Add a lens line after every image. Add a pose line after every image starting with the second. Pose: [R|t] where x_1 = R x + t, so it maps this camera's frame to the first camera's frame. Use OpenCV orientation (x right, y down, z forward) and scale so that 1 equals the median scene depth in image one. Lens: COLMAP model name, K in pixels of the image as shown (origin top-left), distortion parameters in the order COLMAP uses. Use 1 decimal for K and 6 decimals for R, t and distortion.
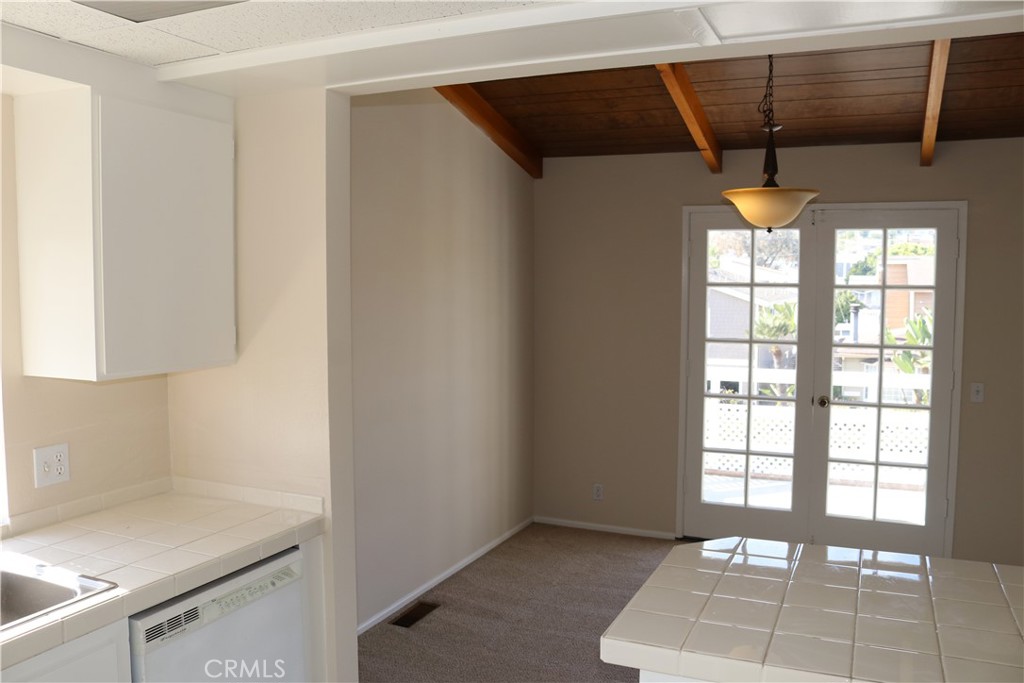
lens RADIAL K [[842.4, 0, 490.2], [0, 842.4, 349.0], [0, 0, 1]] dist [-0.156540, 0.126424]
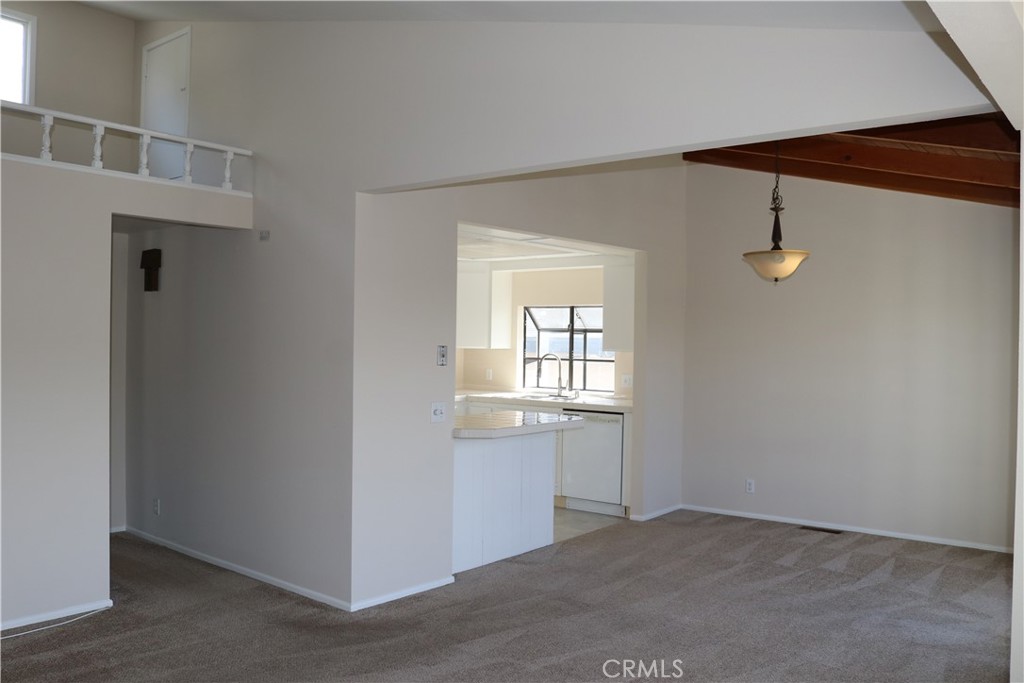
lens RADIAL K [[842.4, 0, 505.4], [0, 842.4, 345.9], [0, 0, 1]] dist [-0.156540, 0.126424]
pose [[-0.249087, 0.001582, -0.968480, 1.341116], [-0.088446, 0.995783, 0.024374, -0.016098], [0.964434, 0.091729, -0.247897, 0.652766]]
